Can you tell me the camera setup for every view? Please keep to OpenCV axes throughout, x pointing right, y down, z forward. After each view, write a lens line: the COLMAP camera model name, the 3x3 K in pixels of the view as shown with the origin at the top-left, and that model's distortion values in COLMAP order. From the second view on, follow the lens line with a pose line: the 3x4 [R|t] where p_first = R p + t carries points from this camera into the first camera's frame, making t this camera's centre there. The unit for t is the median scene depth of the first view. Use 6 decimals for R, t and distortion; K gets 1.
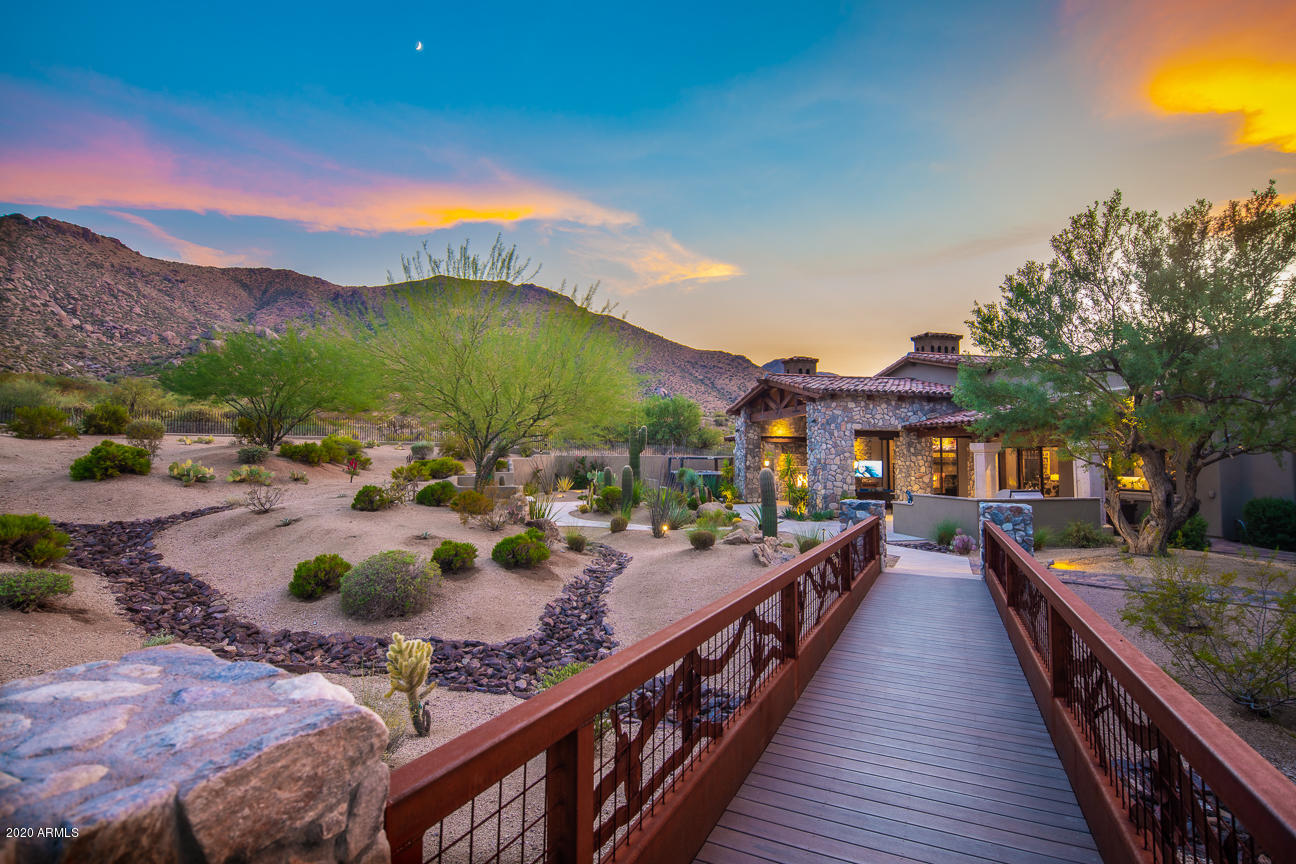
lens RADIAL K [[636.2, 0, 614.9], [0, 636.2, 420.4], [0, 0, 1]] dist [-0.004322, -0.001569]
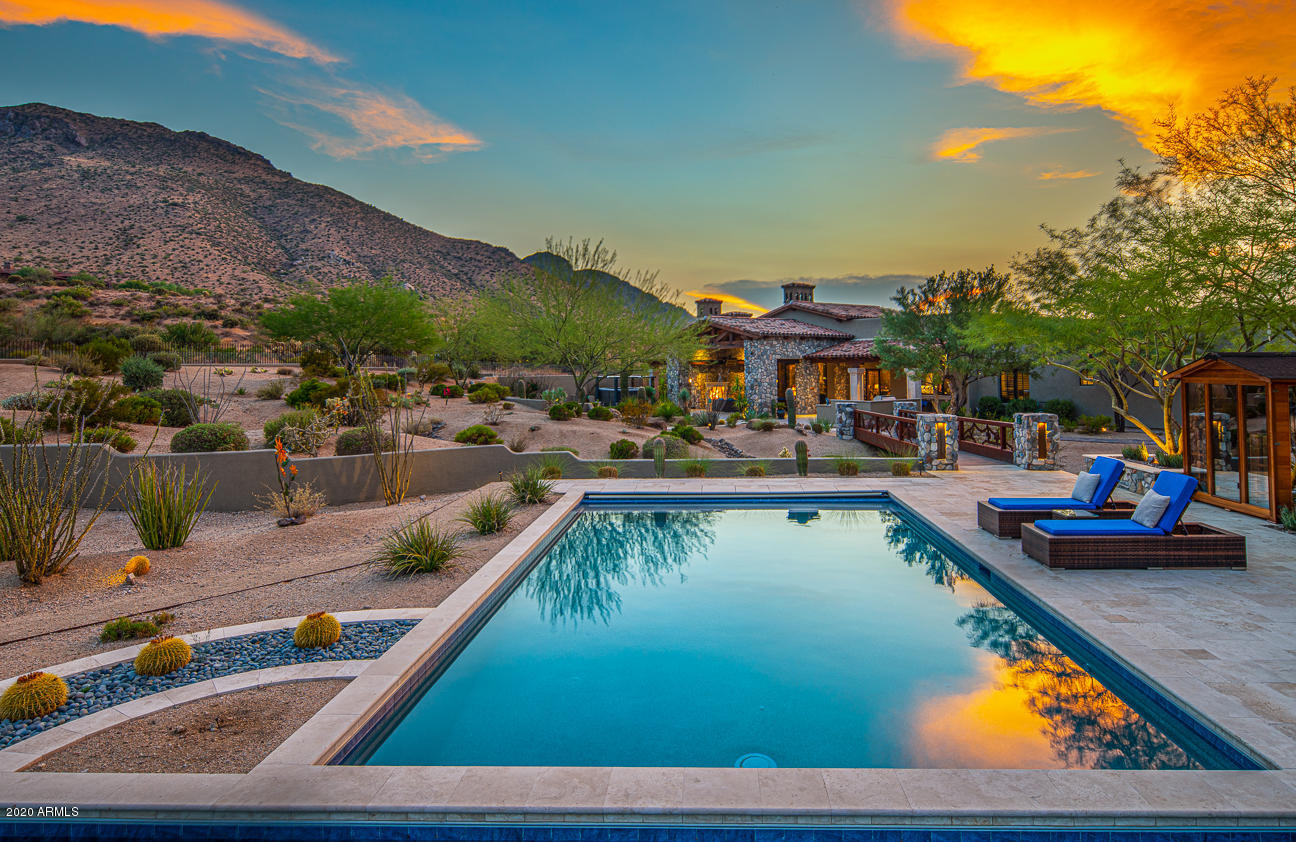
lens RADIAL K [[781.5, 0, 627.9], [0, 781.5, 371.3], [0, 0, 1]] dist [0.006482, -0.001493]
pose [[0.927809, -0.017406, 0.372650, -0.601047], [-0.006985, 0.997925, 0.064001, -0.068095], [-0.372991, -0.061984, 0.925762, -0.550383]]
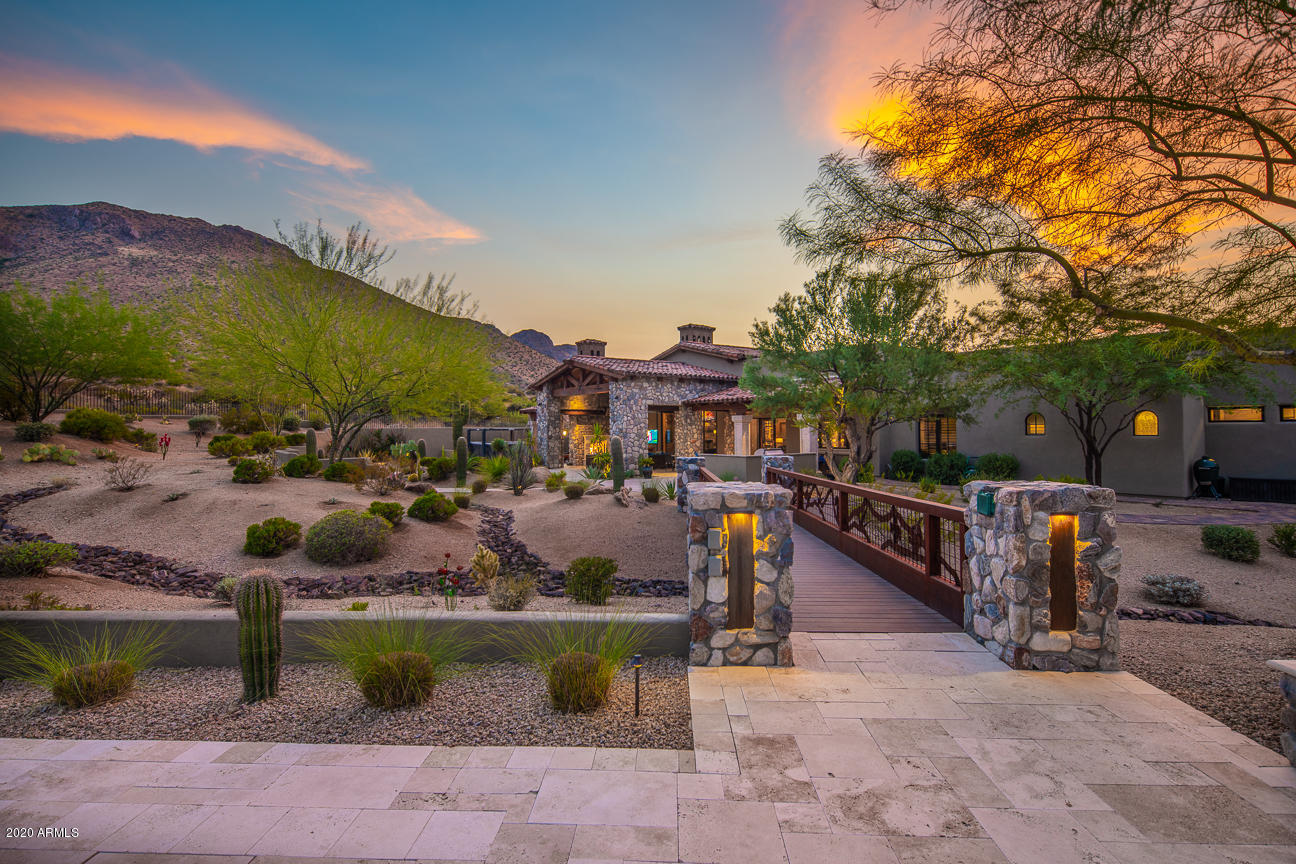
lens RADIAL K [[653.6, 0, 623.4], [0, 653.6, 424.5], [0, 0, 1]] dist [-0.000936, -0.000132]
pose [[0.919682, -0.008962, 0.392562, -0.153253], [-0.011342, 0.998716, 0.049372, -0.008635], [-0.392500, -0.049859, 0.918399, -0.136540]]
